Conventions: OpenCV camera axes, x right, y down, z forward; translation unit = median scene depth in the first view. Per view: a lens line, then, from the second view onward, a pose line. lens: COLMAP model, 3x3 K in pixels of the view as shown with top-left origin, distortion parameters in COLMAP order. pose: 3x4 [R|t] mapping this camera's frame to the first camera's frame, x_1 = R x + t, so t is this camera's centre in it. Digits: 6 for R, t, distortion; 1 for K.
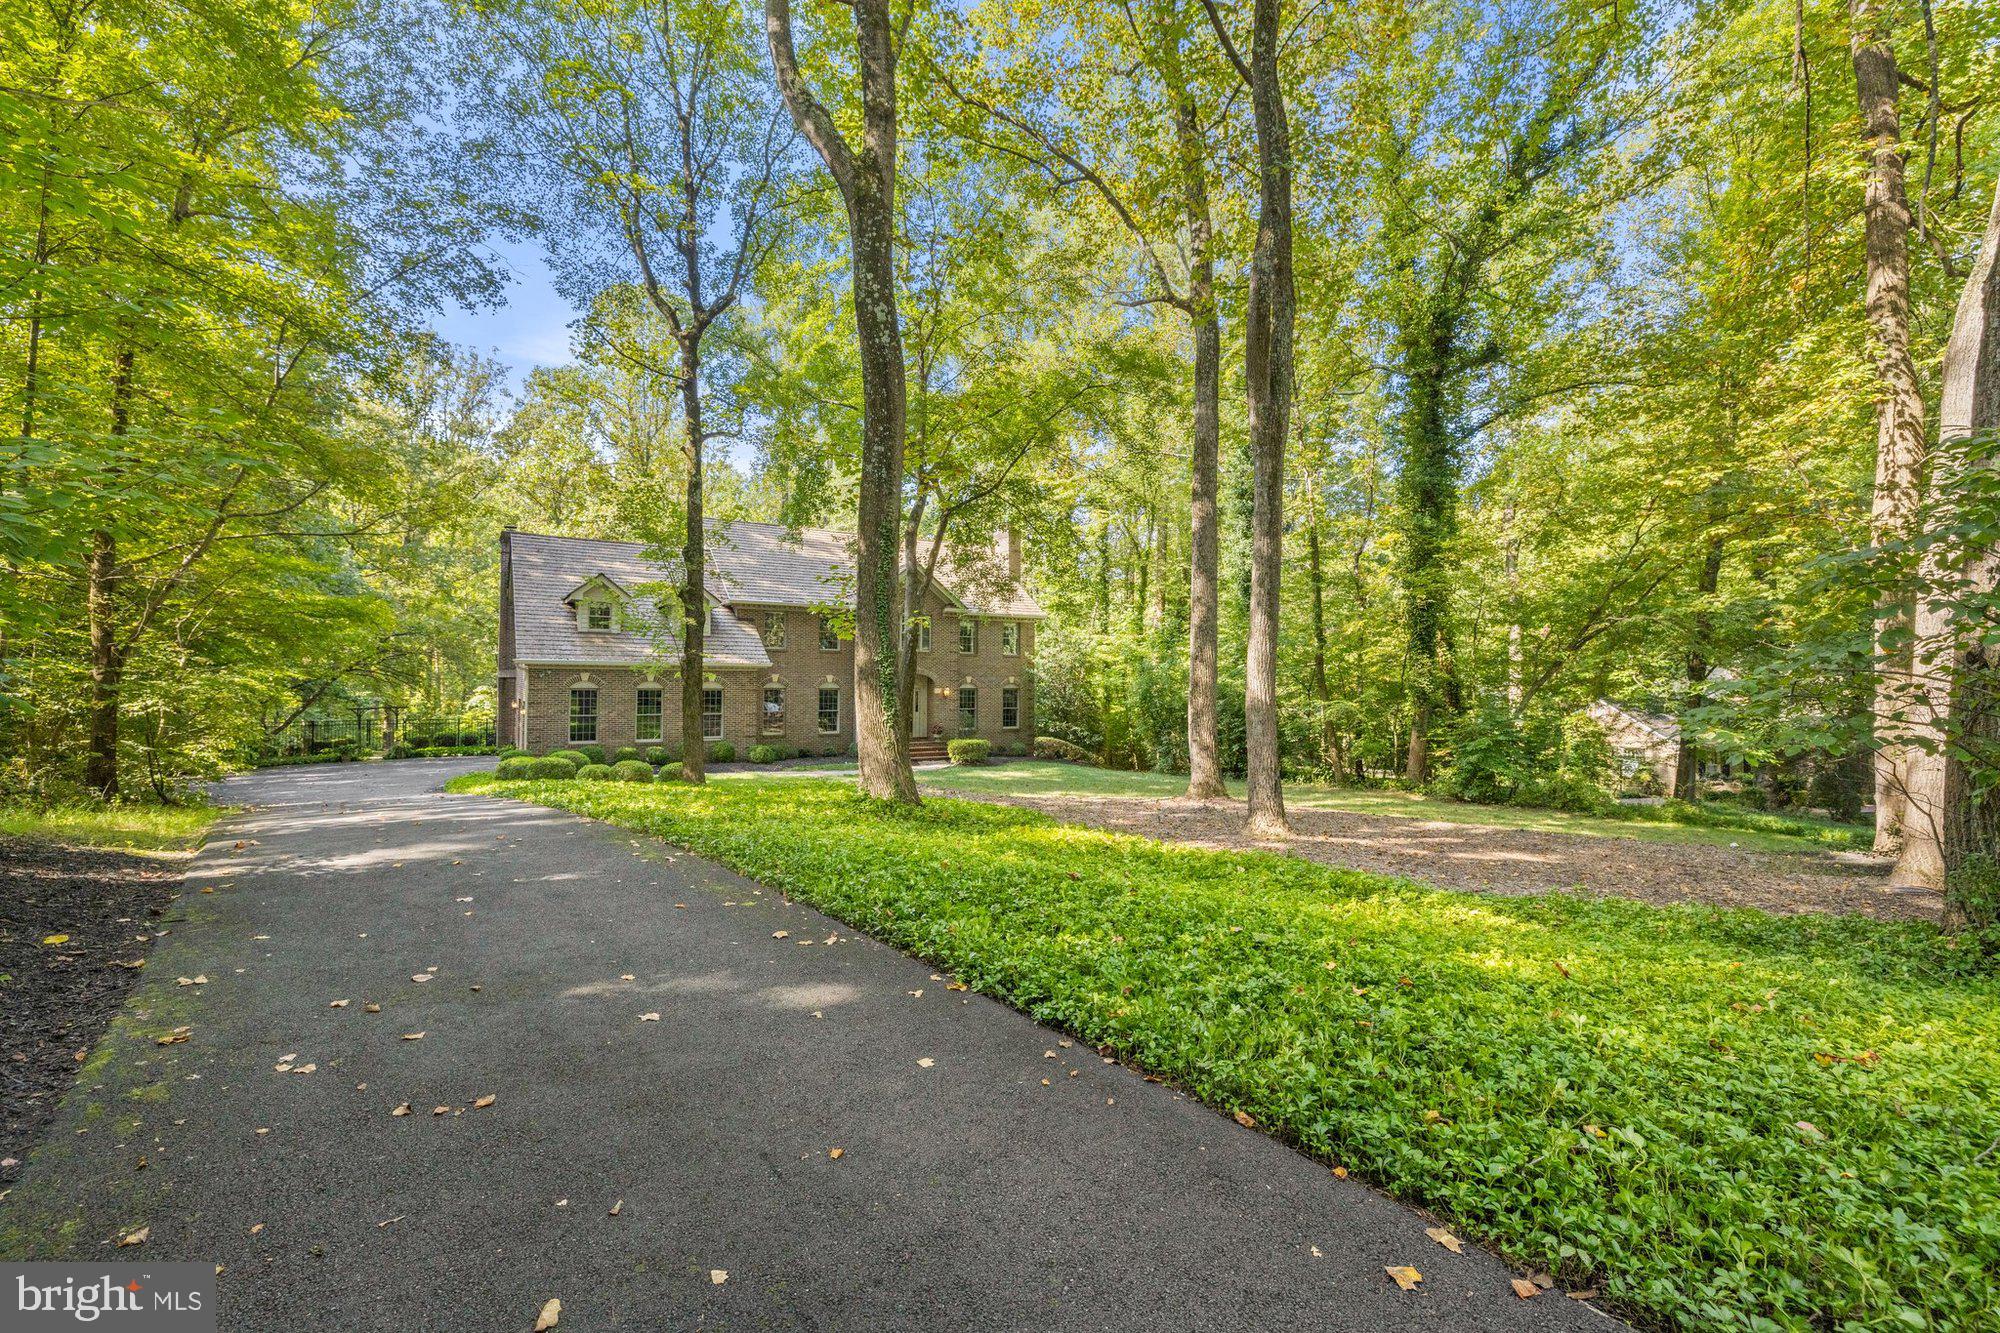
lens RADIAL K [[880.7, 0, 1000.0], [0, 880.7, 666.5], [0, 0, 1]] dist [-0.001371, -0.000010]
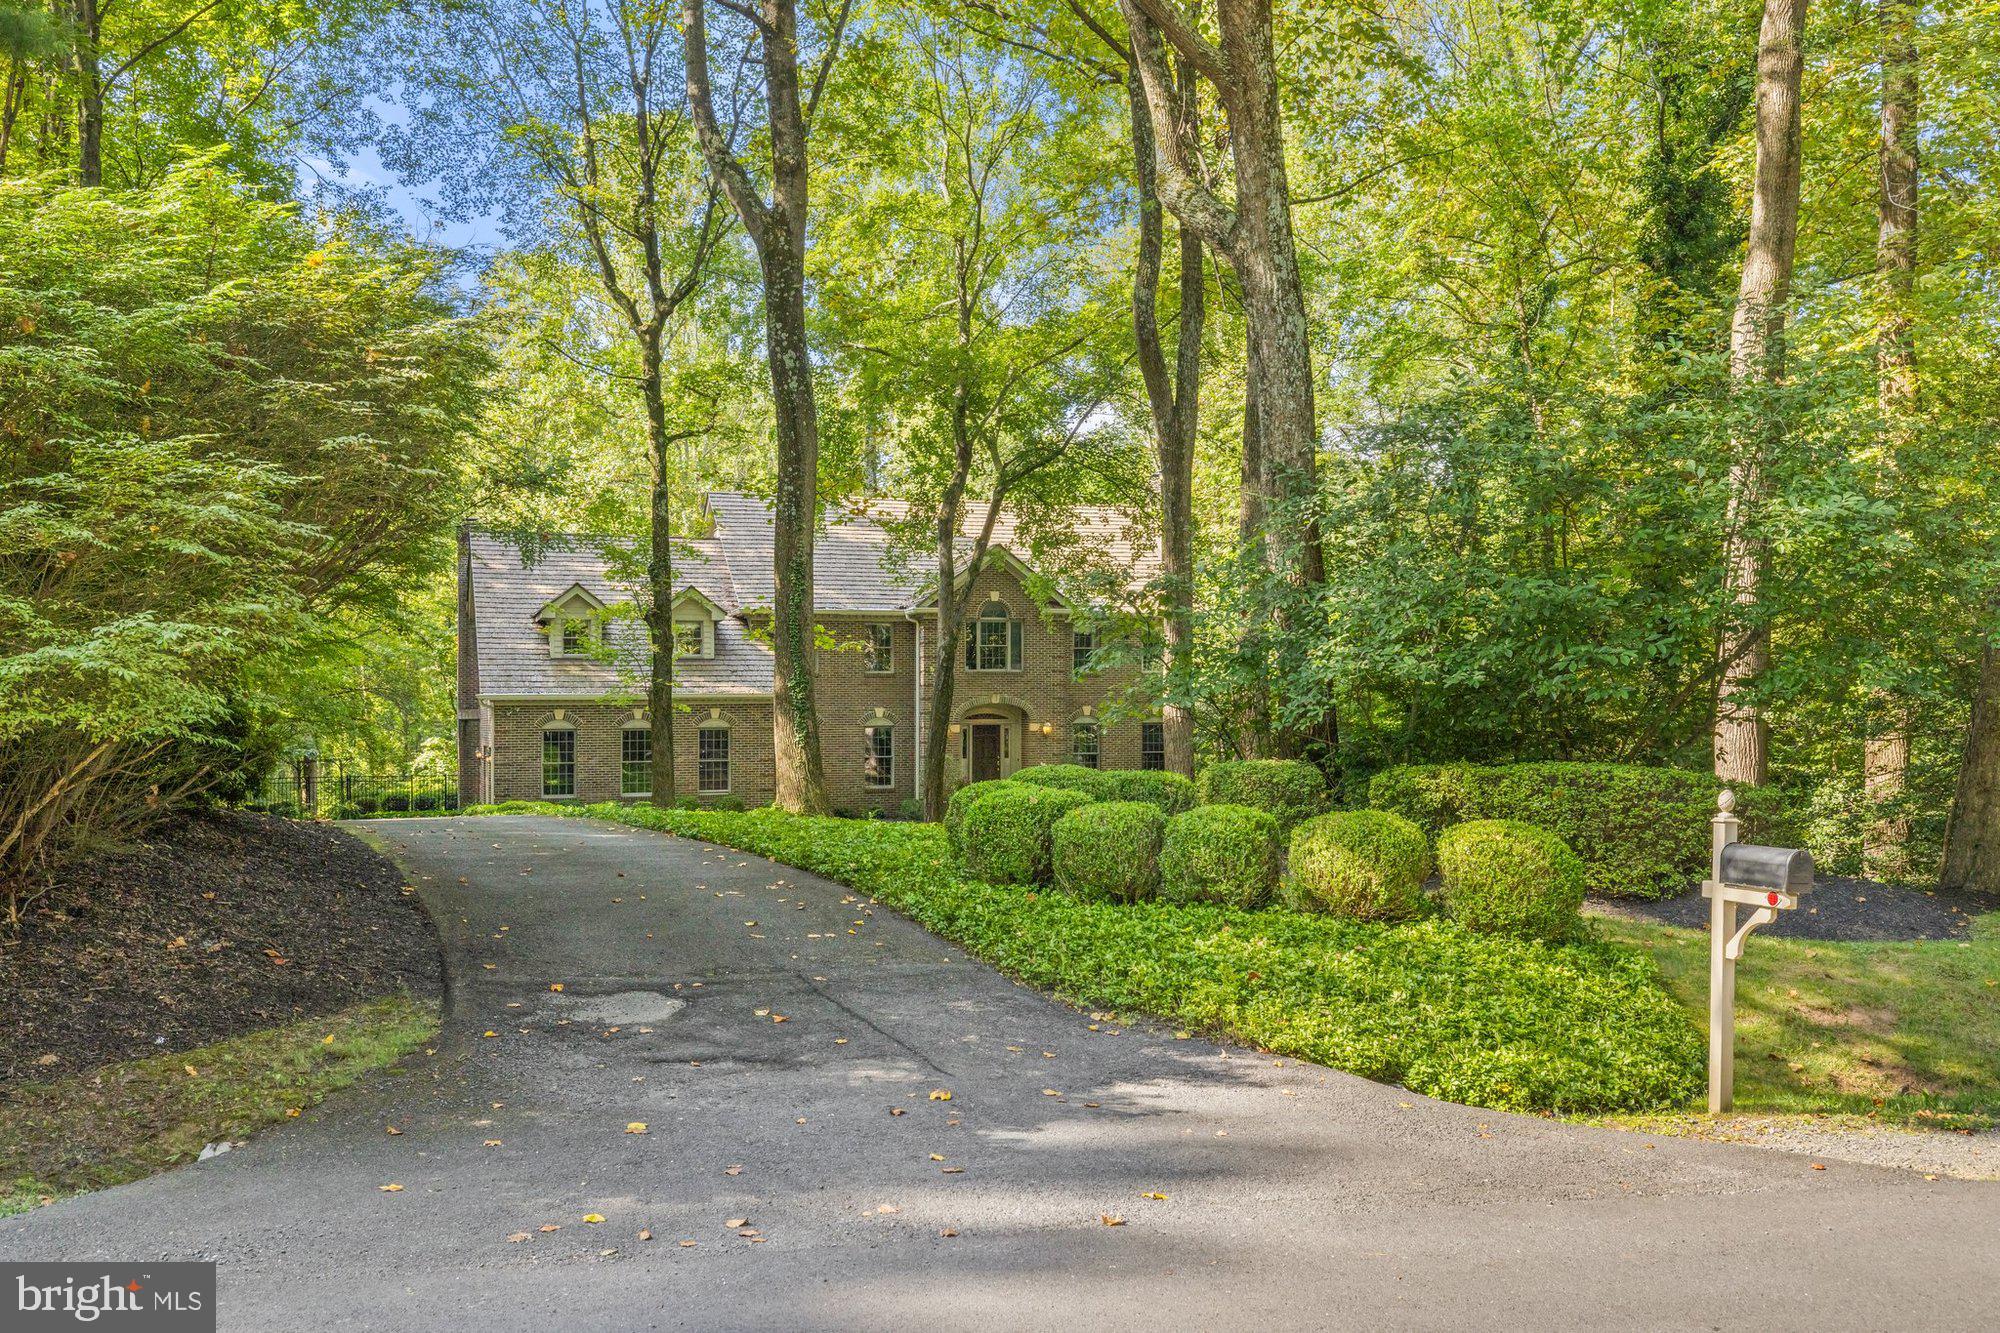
lens RADIAL K [[1889.7, 0, 1087.6], [0, 1889.7, 706.0], [0, 0, 1]] dist [-0.059700, 0.172357]
pose [[0.981962, -0.019673, -0.188052, 0.315596], [0.020785, 0.999776, 0.003944, 0.007090], [0.187933, -0.007782, 0.982151, -0.578601]]
